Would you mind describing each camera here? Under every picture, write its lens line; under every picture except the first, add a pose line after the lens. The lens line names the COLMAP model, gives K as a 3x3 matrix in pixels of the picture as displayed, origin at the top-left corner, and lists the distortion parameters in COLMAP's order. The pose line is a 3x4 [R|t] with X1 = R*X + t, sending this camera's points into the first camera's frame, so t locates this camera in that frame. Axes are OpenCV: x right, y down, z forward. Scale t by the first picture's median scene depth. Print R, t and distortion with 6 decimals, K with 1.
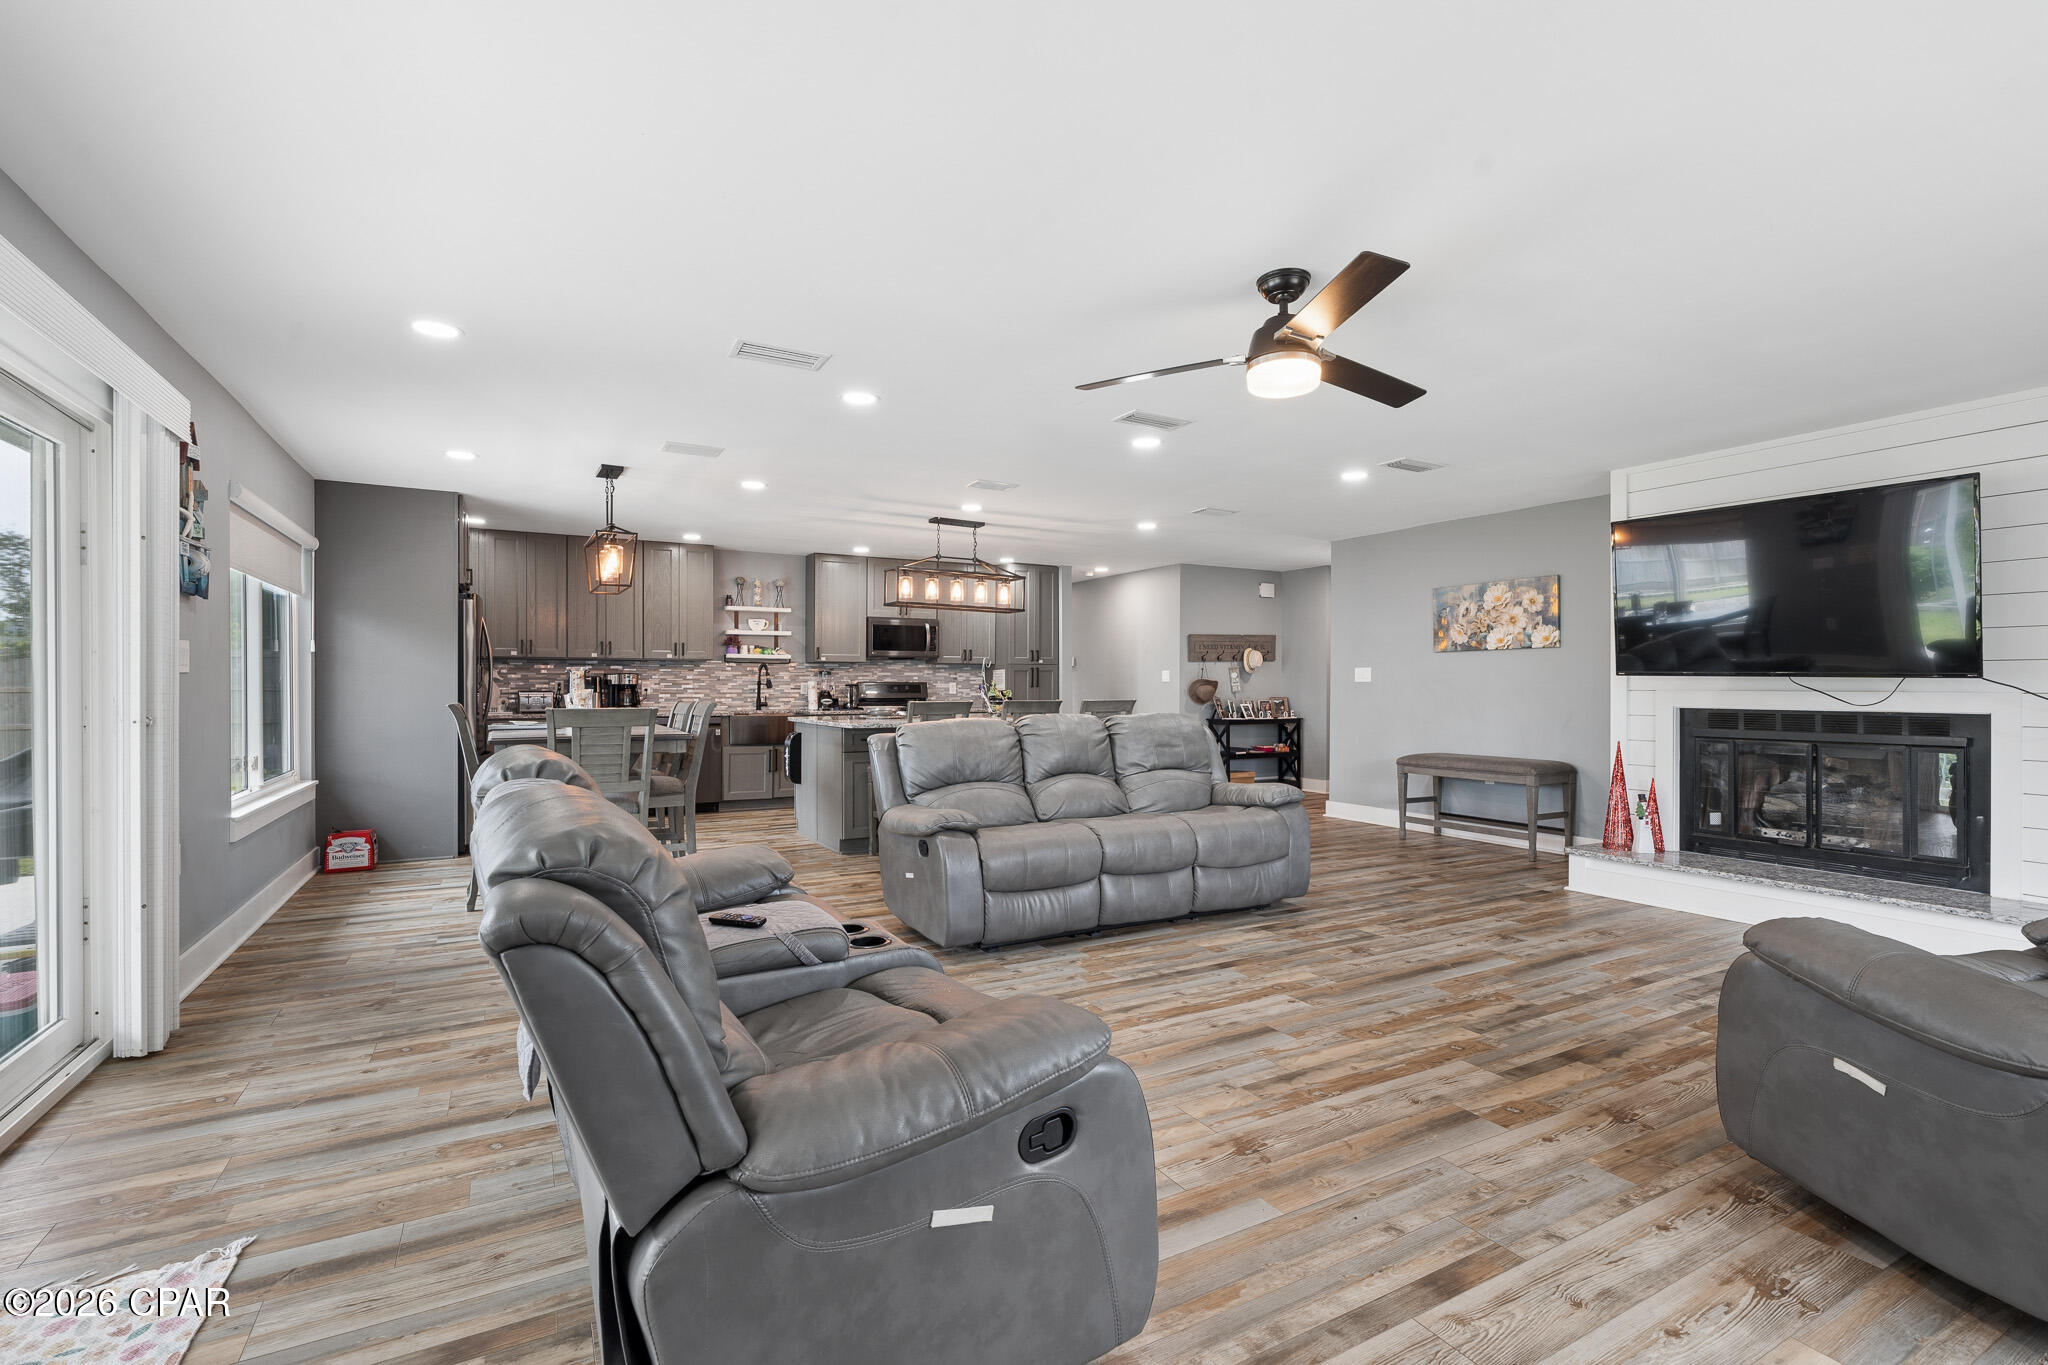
lens RADIAL K [[919.8, 0, 1024.2], [0, 919.8, 688.0], [0, 0, 1]] dist [-0.005430, 0.002667]
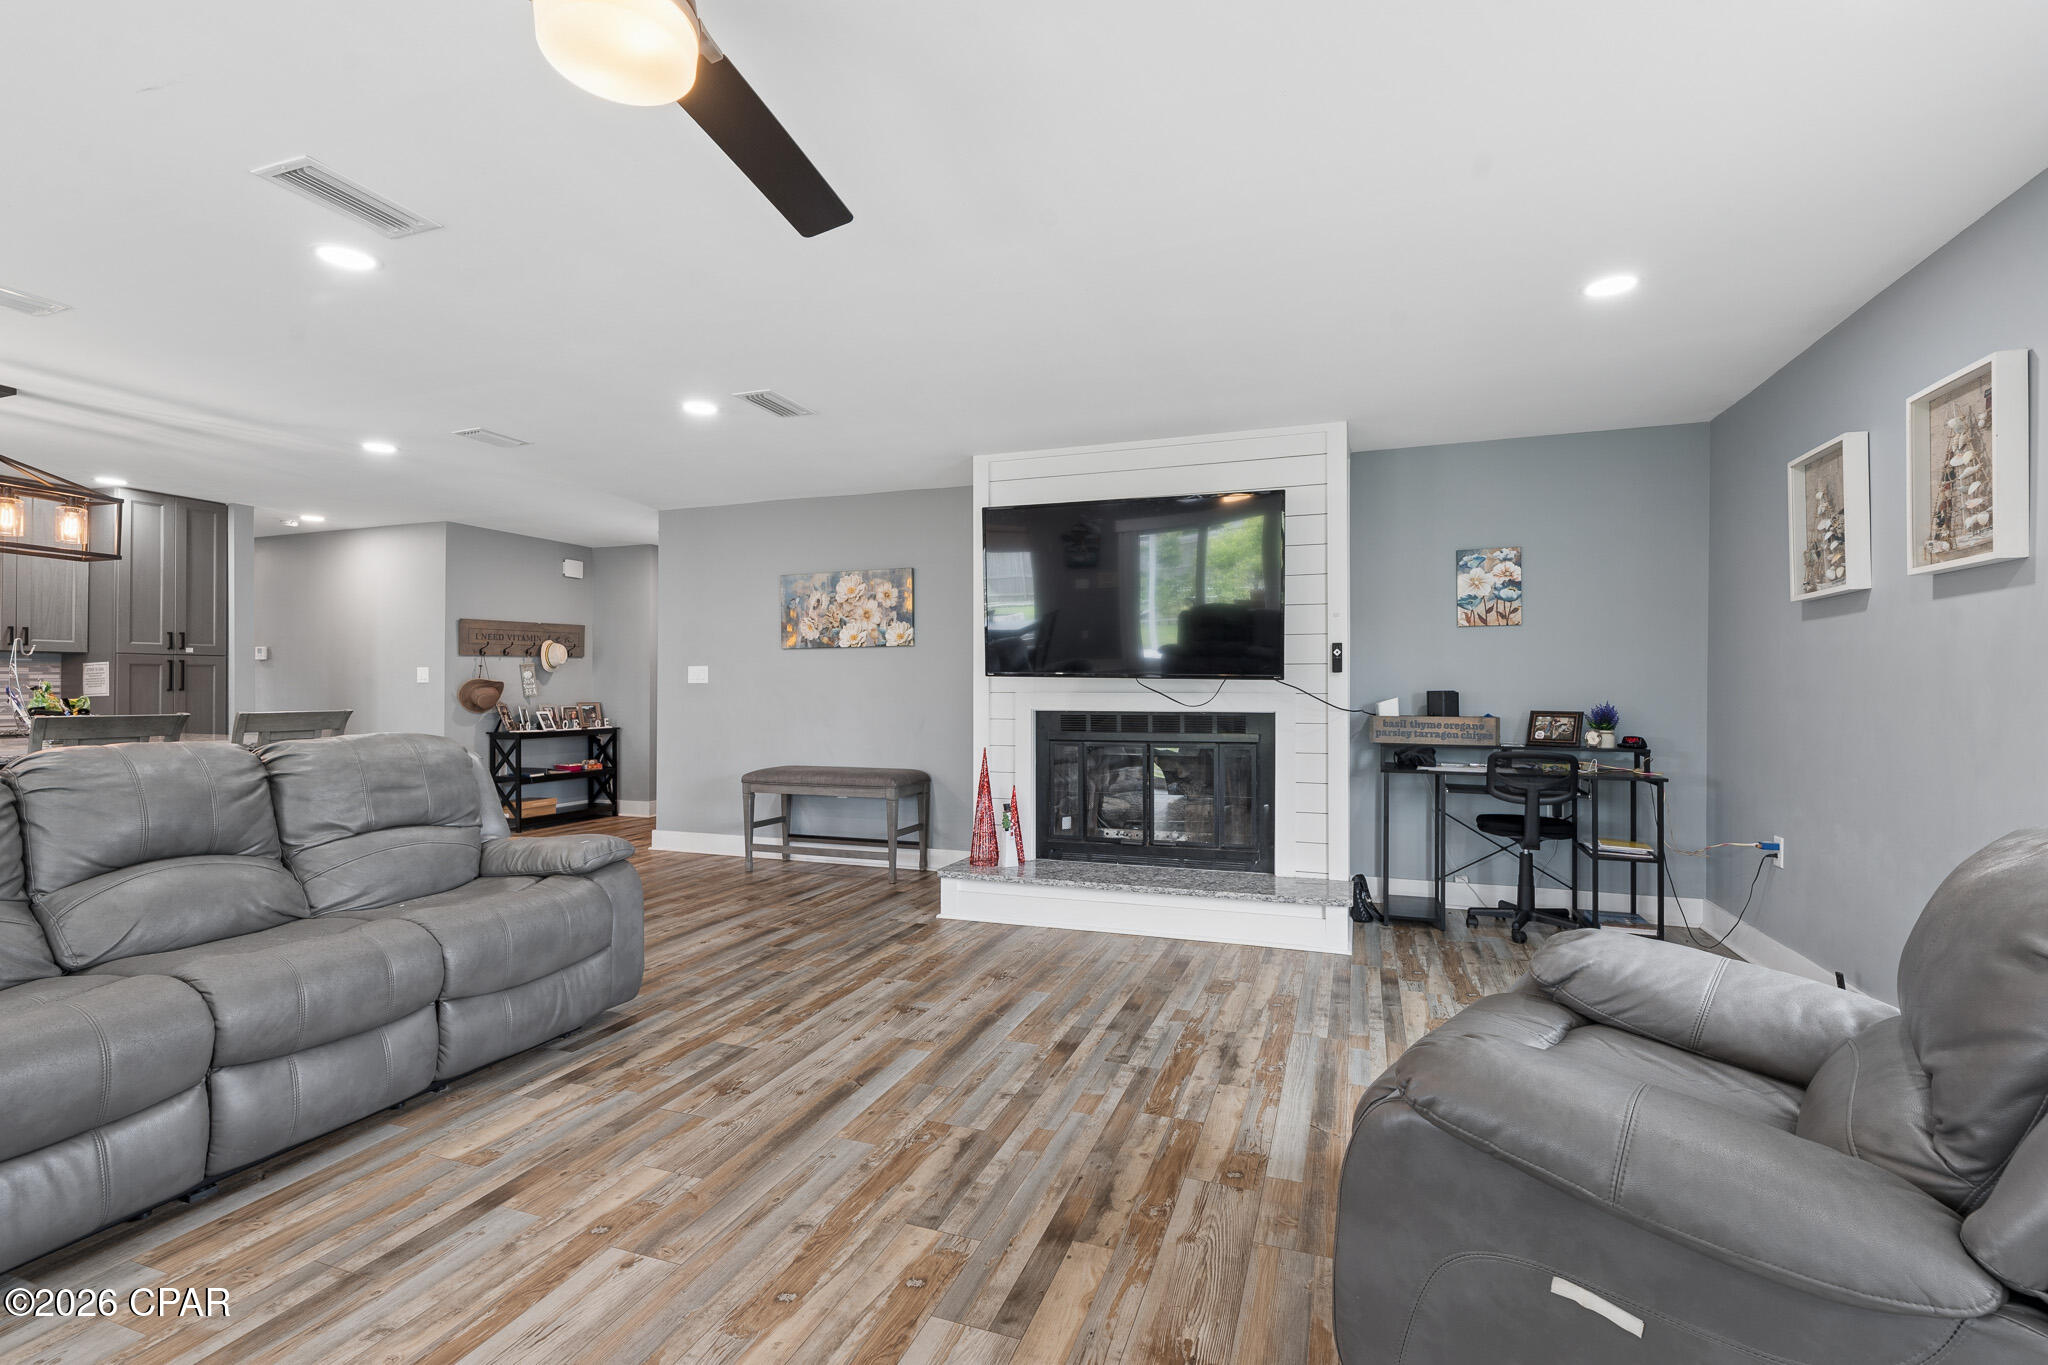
lens RADIAL K [[919.8, 0, 1024.2], [0, 919.8, 681.6], [0, 0, 1]] dist [-0.005430, 0.002667]
pose [[0.754369, 0.003255, 0.656442, 0.086619], [0.002996, 0.999960, -0.008402, -0.000557], [-0.656444, 0.008305, 0.754329, 0.339440]]
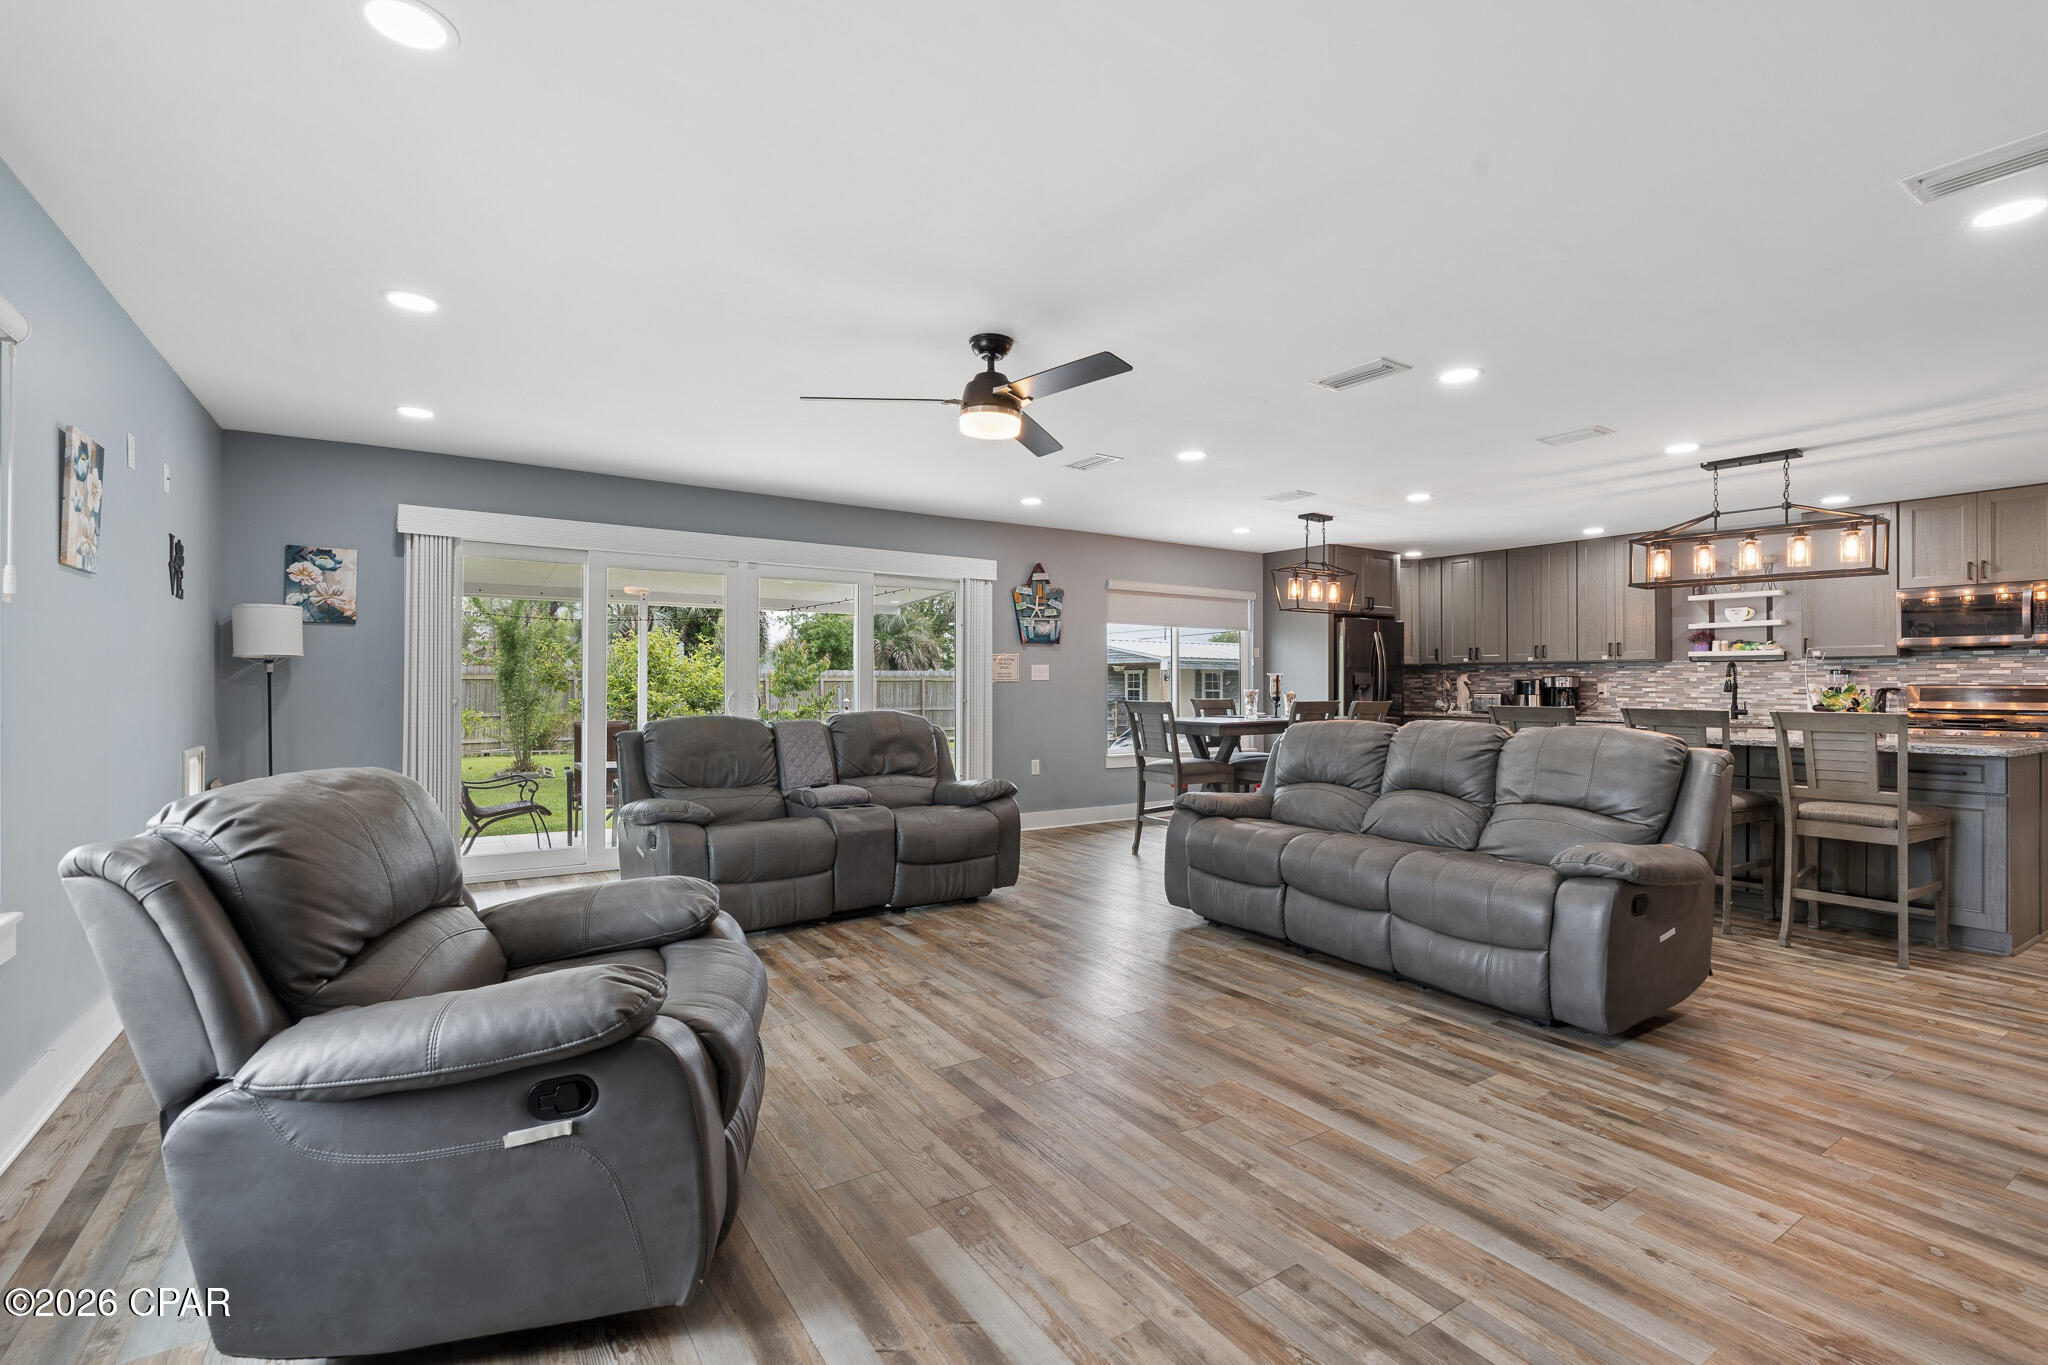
lens RADIAL K [[919.8, 0, 1024.7], [0, 919.8, 682.9], [0, 0, 1]] dist [-0.005430, 0.002667]
pose [[0.076827, -0.003757, -0.997037, 0.990898], [-0.007823, 0.999960, -0.004371, 0.000145], [0.997014, 0.008136, 0.076794, 0.644551]]
